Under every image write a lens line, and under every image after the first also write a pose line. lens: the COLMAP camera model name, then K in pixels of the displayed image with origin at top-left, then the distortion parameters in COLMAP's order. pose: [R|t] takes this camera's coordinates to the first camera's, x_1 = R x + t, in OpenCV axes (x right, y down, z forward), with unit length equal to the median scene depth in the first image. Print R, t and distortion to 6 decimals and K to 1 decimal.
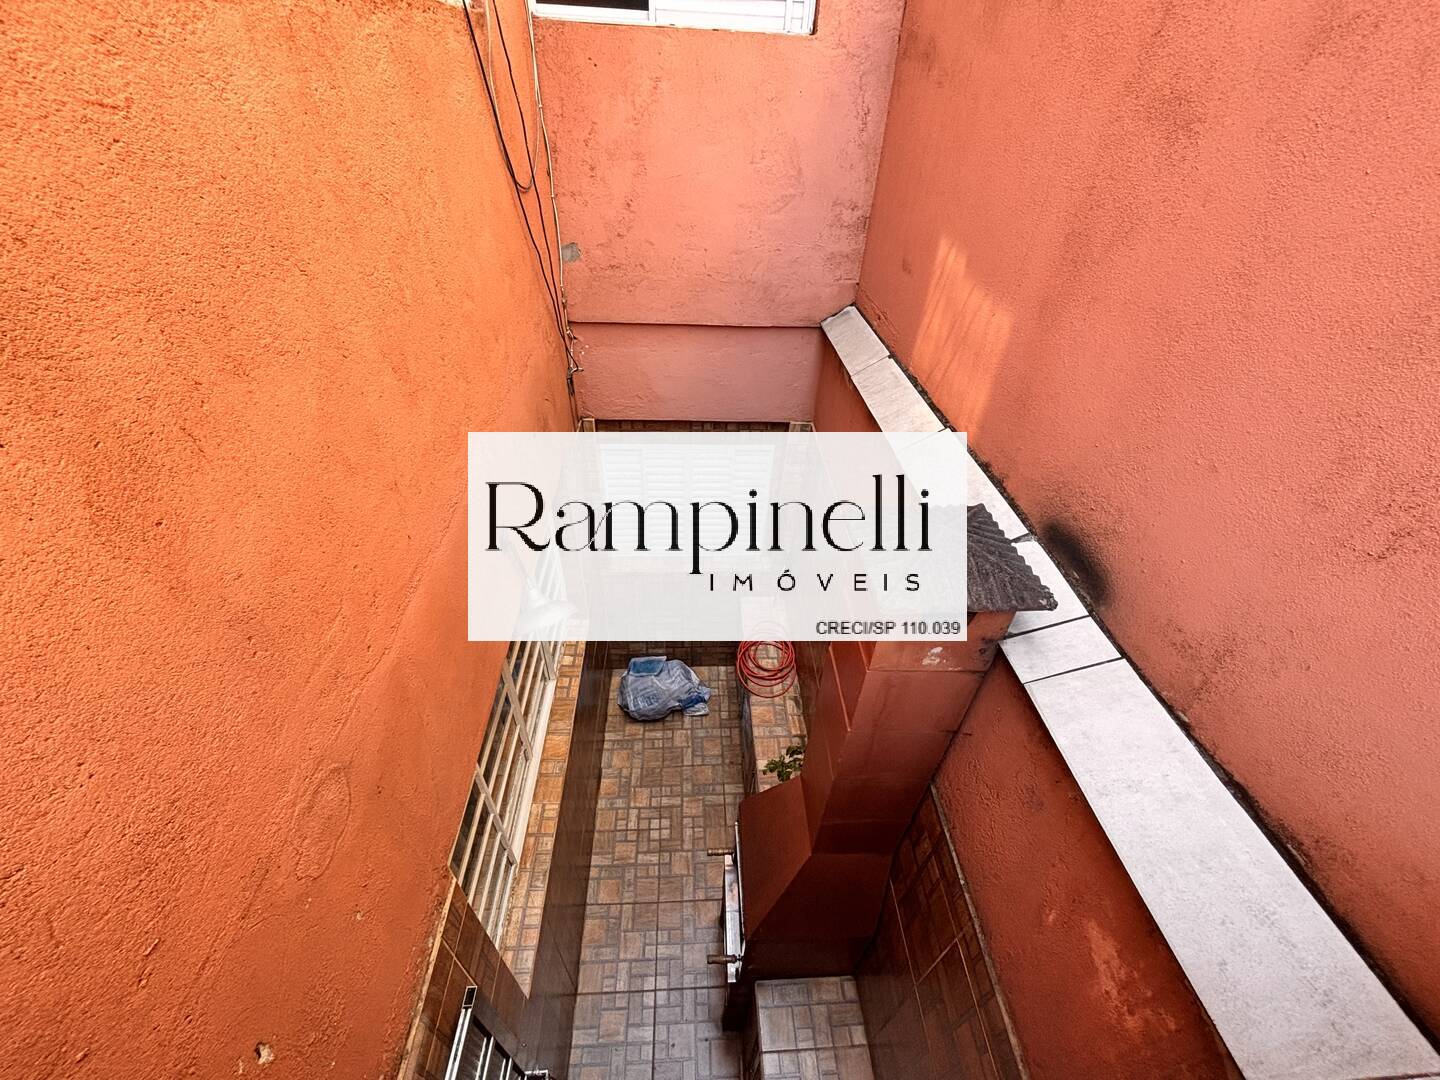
lens RADIAL K [[580.6, 0, 718.8], [0, 580.6, 541.9], [0, 0, 1]] dist [-0.000017, -0.000506]
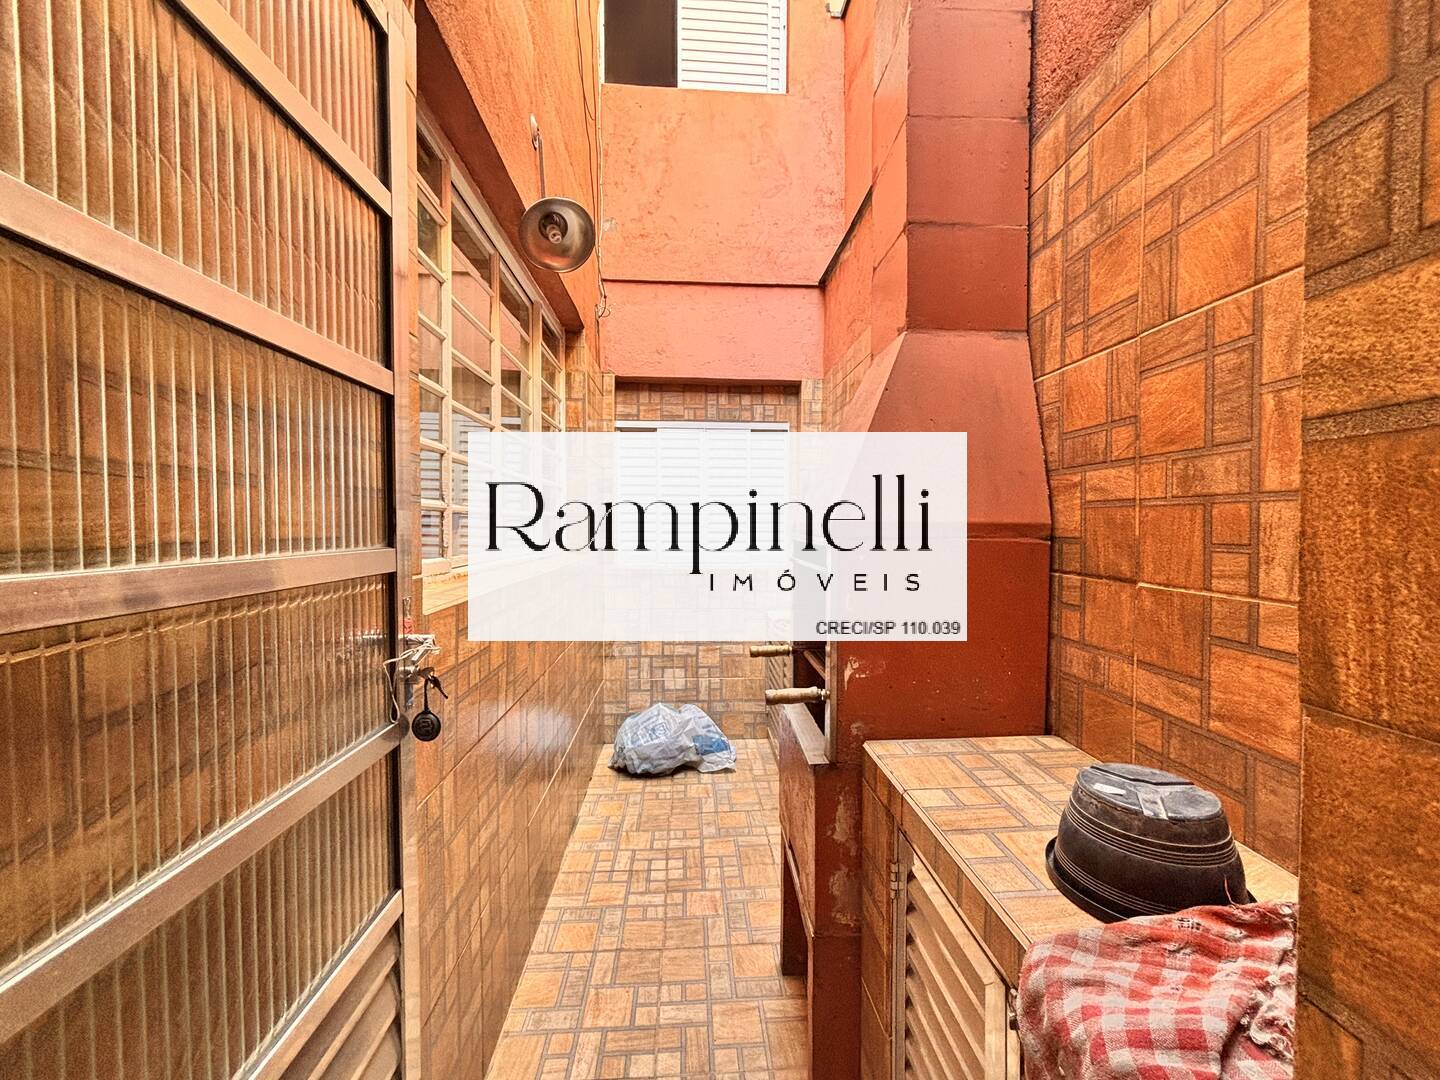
lens RADIAL K [[580.6, 0, 724.3], [0, 580.6, 540.6], [0, 0, 1]] dist [-0.000017, -0.000506]
pose [[0.999282, -0.035047, 0.014398, -0.044271], [0.036637, 0.796876, -0.603030, 0.691124], [0.009661, 0.603125, 0.797588, 0.362586]]
